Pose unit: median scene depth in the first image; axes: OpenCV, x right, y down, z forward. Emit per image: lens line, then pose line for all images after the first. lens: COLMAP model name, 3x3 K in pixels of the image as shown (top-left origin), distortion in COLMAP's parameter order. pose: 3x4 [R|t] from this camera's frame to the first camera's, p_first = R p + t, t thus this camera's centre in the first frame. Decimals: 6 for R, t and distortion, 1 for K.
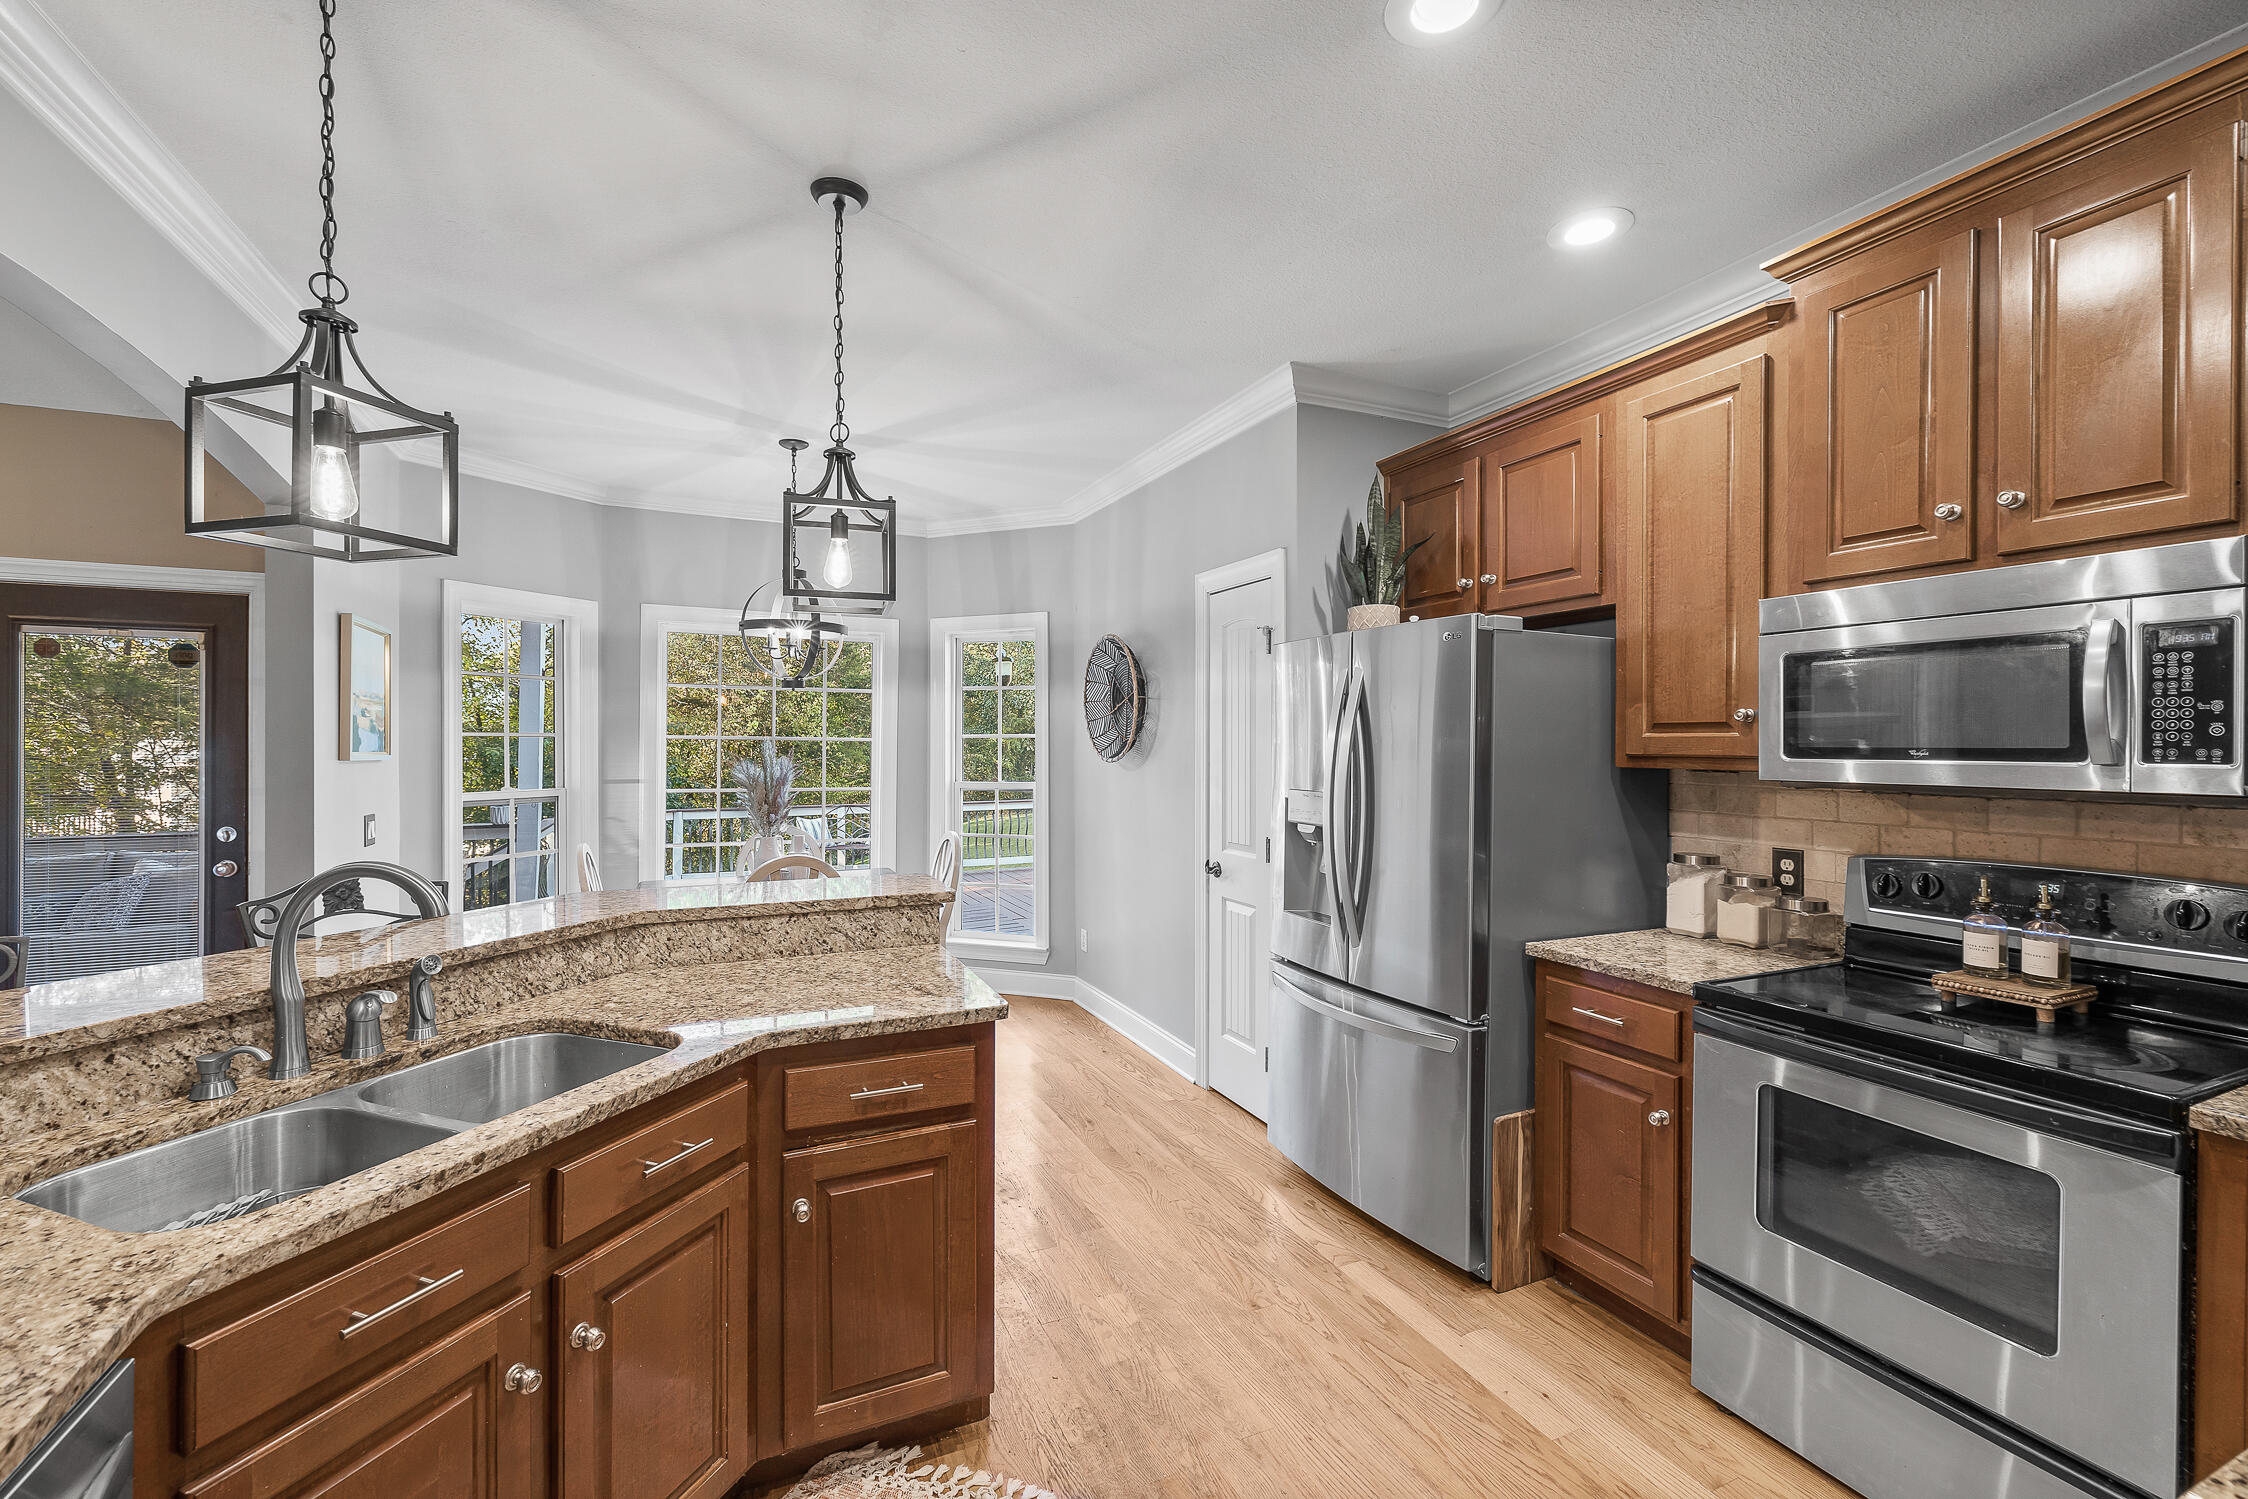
lens RADIAL K [[957.1, 0, 1118.5], [0, 957.1, 750.6], [0, 0, 1]] dist [0.000103, 0.000346]
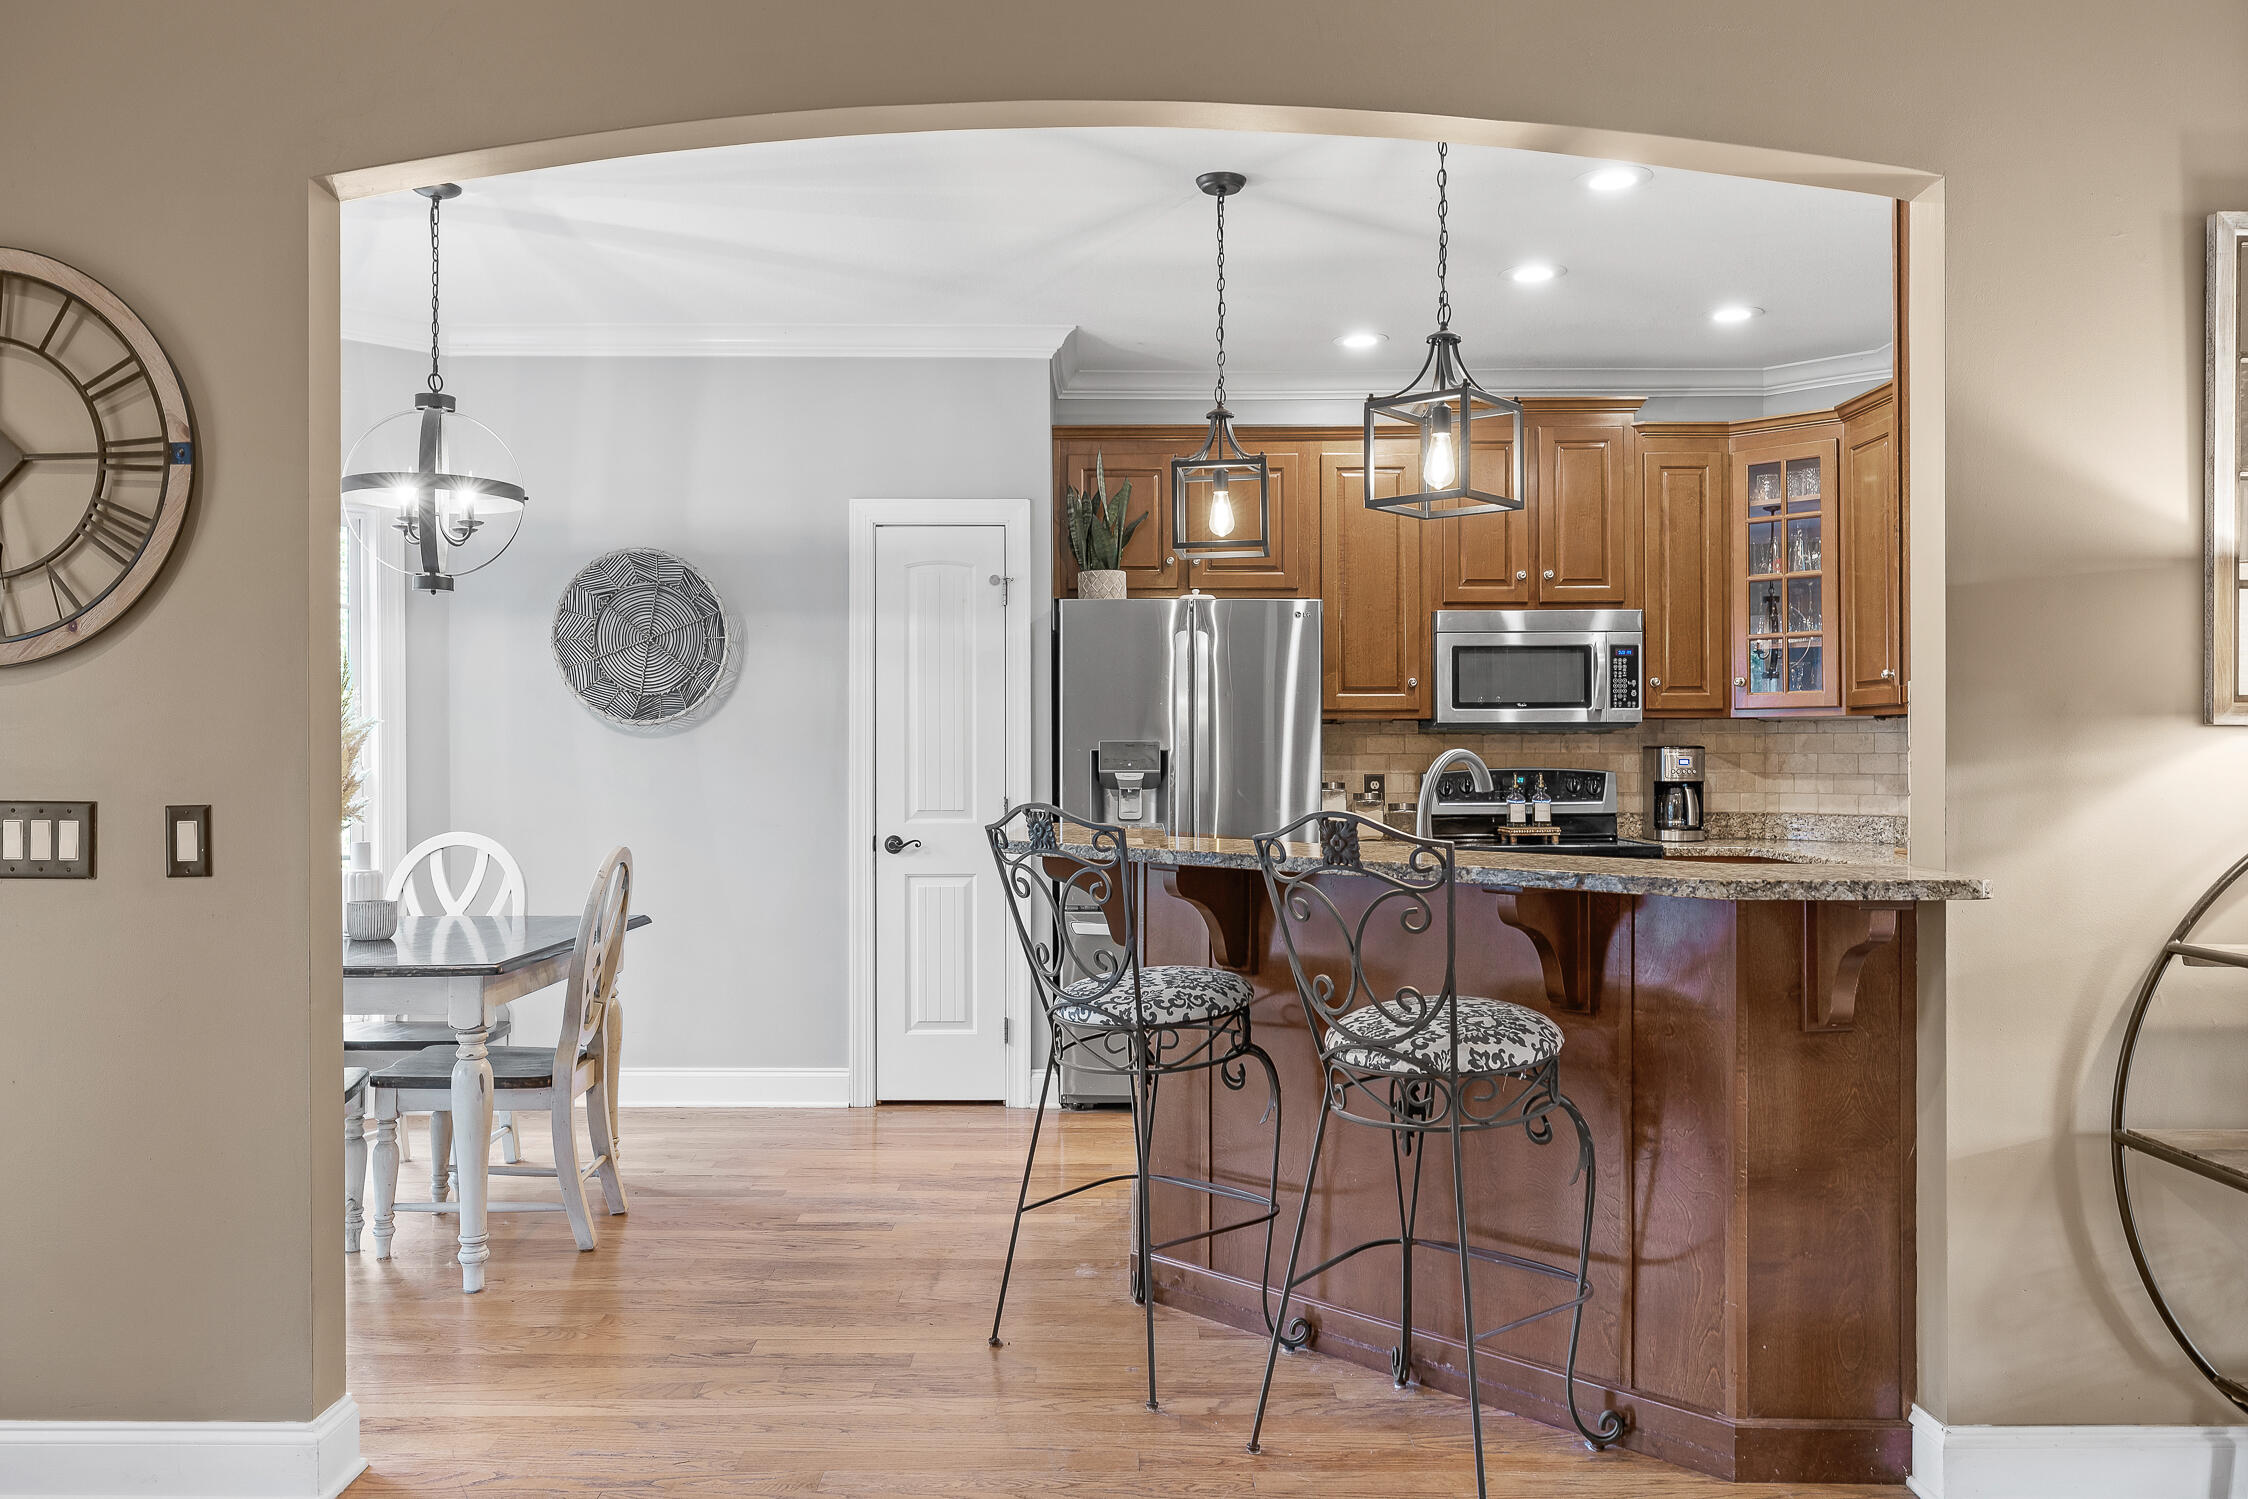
lens RADIAL K [[1714.6, 0, 1118.6], [0, 1714.6, 748.7], [0, 0, 1]] dist [0.001246, 0.004798]
pose [[0.411404, 0.001514, 0.911452, -2.193642], [0.010381, 0.999926, -0.006346, 0.087886], [-0.911394, 0.012073, 0.411358, 0.308839]]
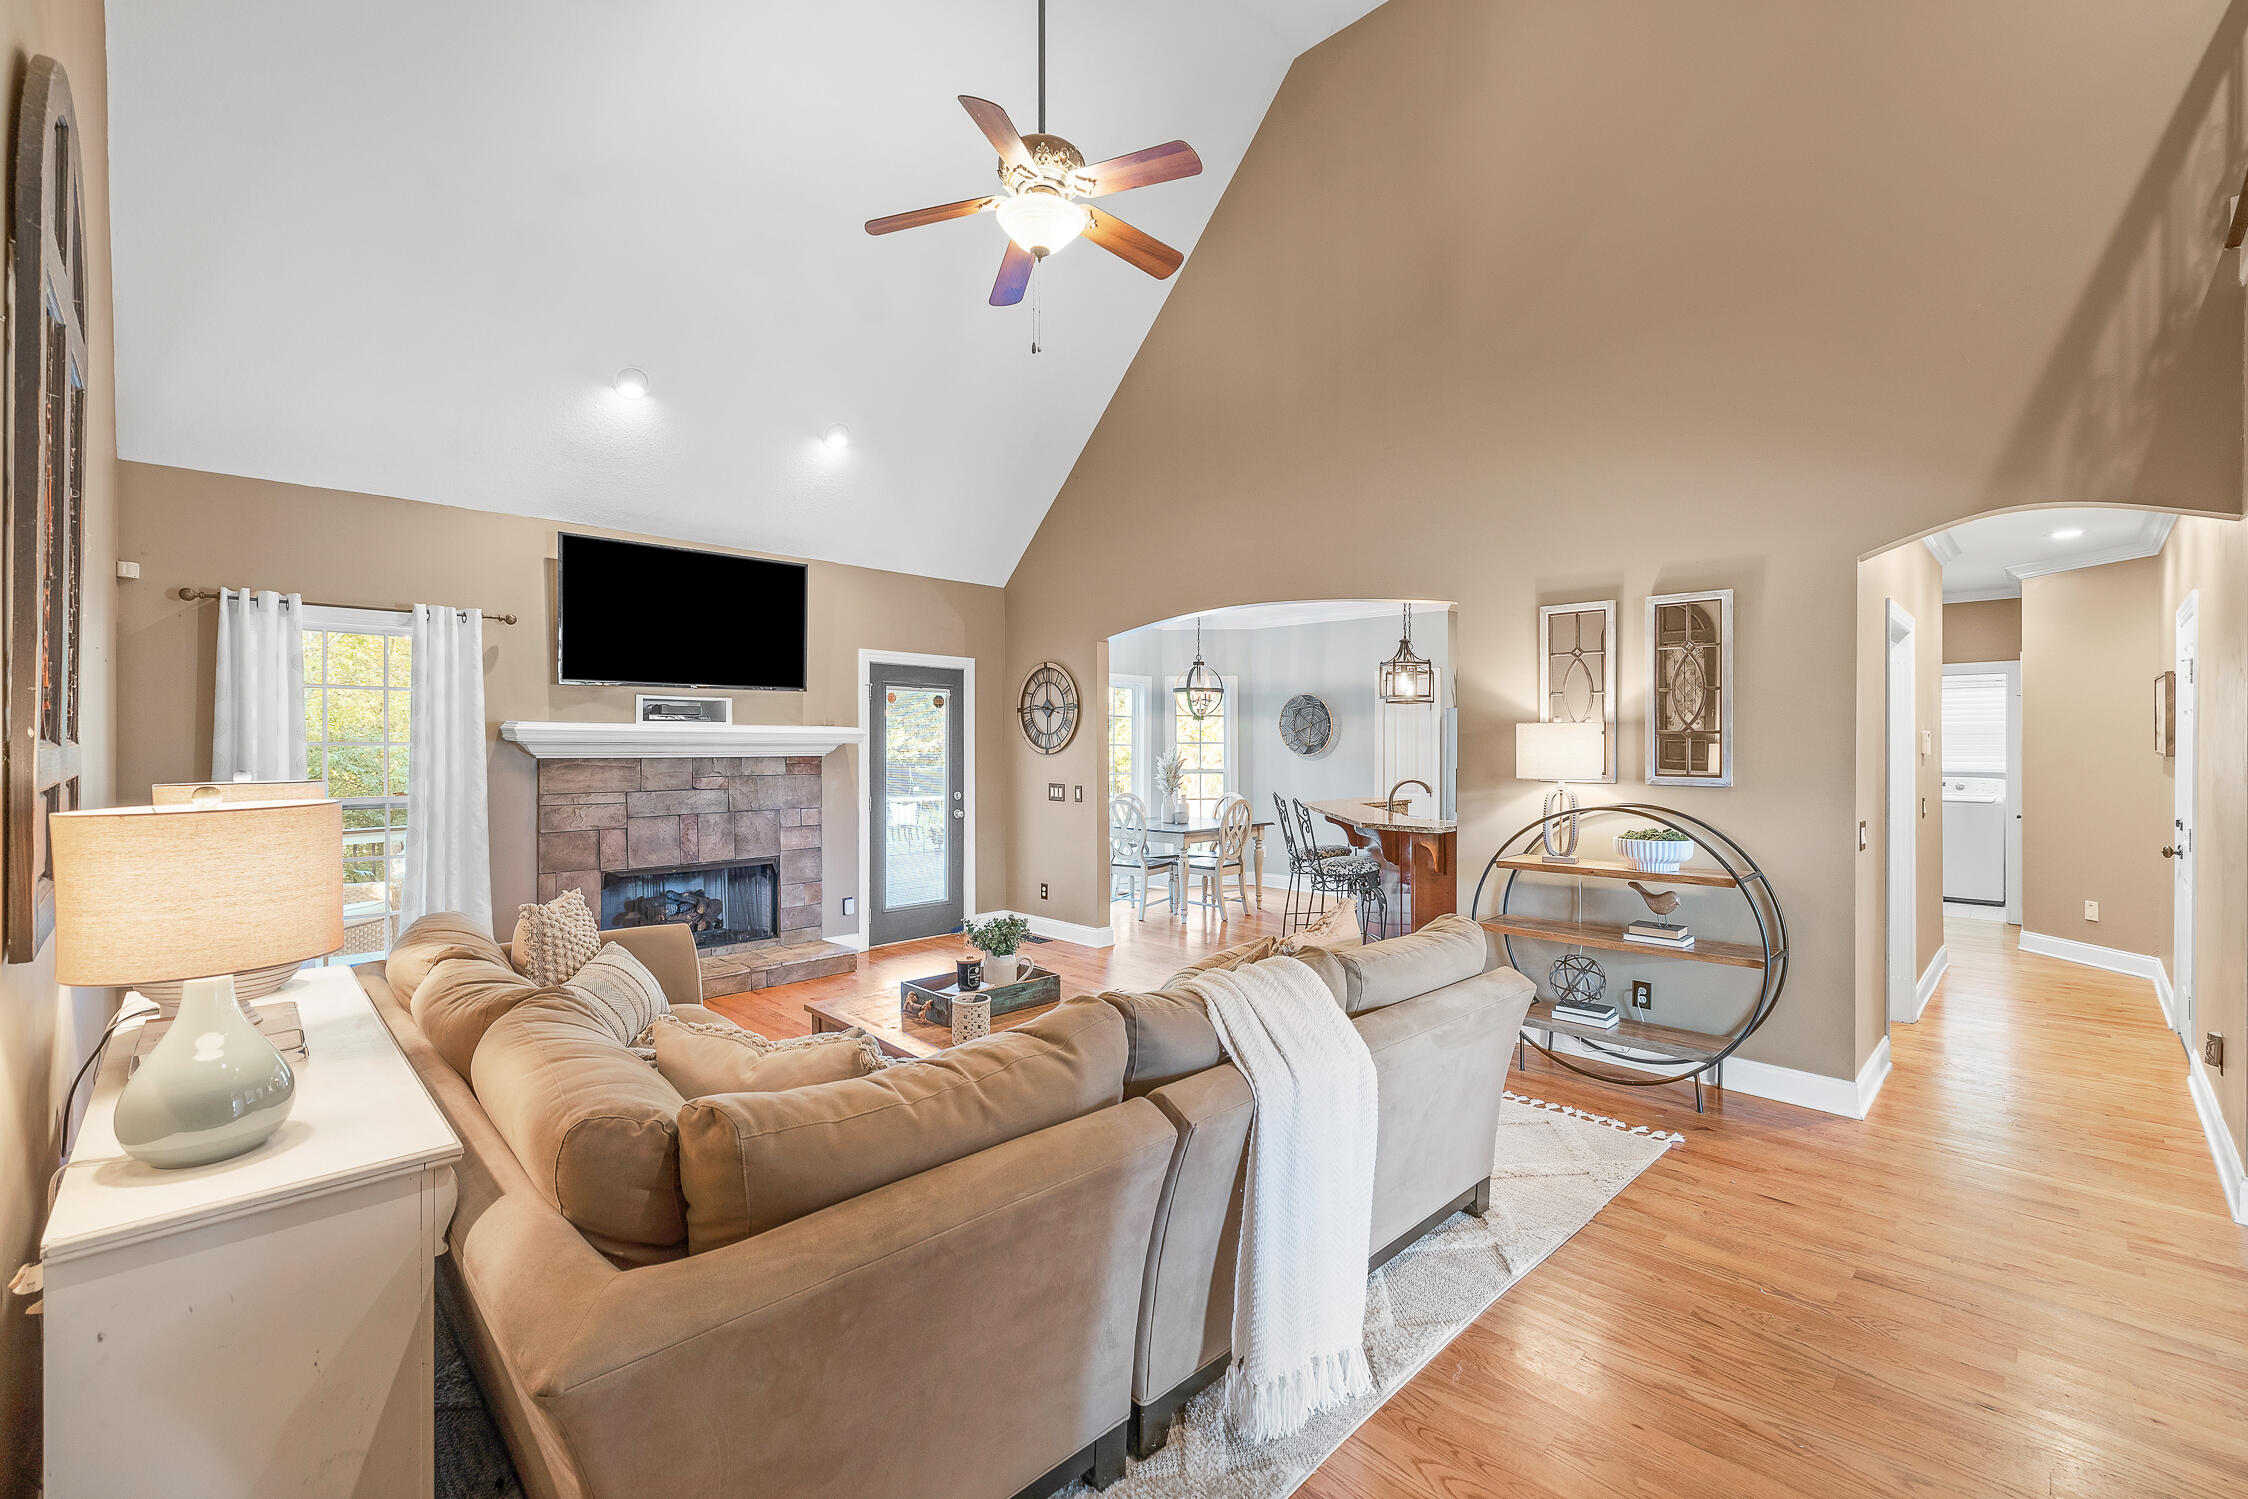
lens RADIAL K [[944.8, 0, 1124.0], [0, 944.8, 749.5], [0, 0, 1]] dist [0.000788, 0.000007]
pose [[0.934548, -0.001825, 0.355832, -2.281161], [0.002902, 0.999993, -0.002492, 0.001817], [-0.355825, 0.003362, 0.934547, -1.536058]]
